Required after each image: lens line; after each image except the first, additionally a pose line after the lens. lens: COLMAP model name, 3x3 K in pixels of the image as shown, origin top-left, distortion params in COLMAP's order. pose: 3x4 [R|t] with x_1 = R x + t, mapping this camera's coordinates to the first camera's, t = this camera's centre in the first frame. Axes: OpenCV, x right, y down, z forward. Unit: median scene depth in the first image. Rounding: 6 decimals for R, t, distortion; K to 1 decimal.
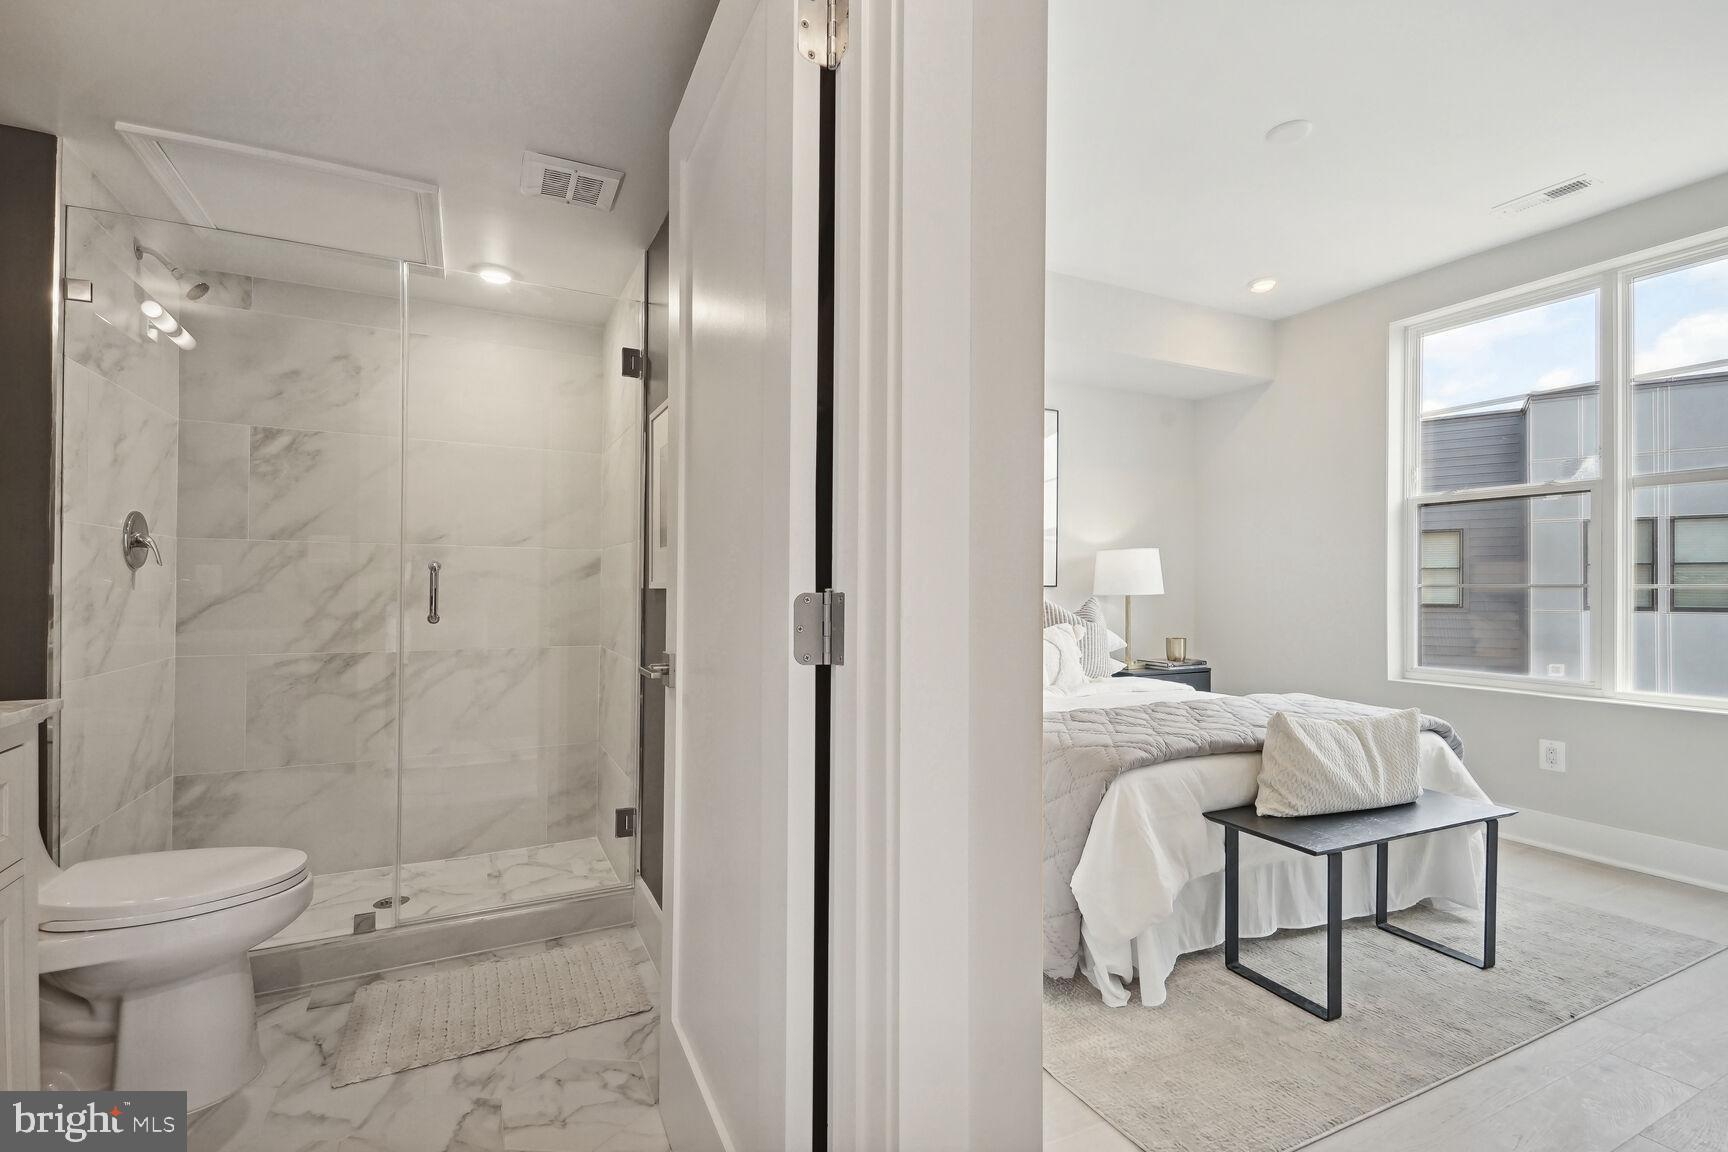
lens RADIAL K [[771.4, 0, 864.0], [0, 771.4, 576.0], [0, 0, 1]] dist [-0.002052, -0.000500]
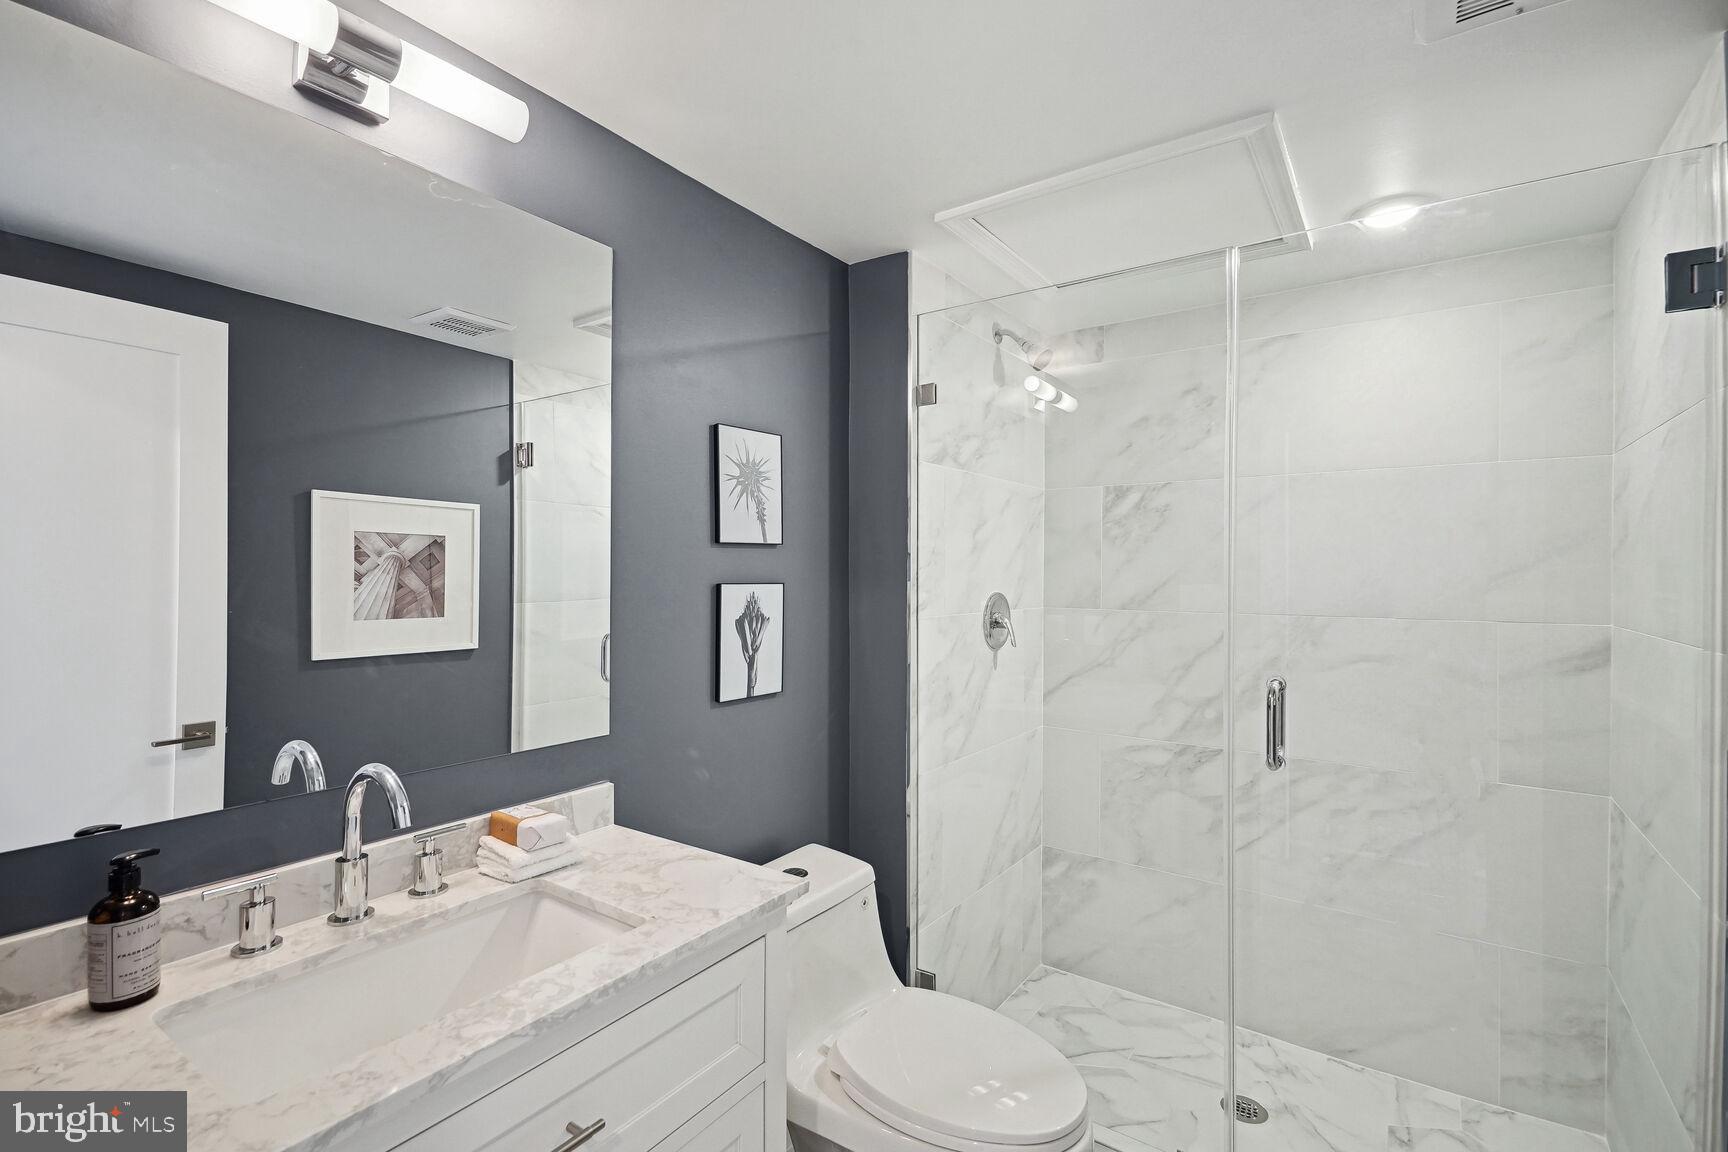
lens RADIAL K [[813.2, 0, 823.3], [0, 813.2, 585.0], [0, 0, 1]] dist [0.023385, -0.000640]
pose [[0.459914, -0.003029, -0.887958, -0.081000], [0.006643, 0.999978, 0.000030, -0.080148], [0.887939, -0.005913, 0.459924, 0.252699]]
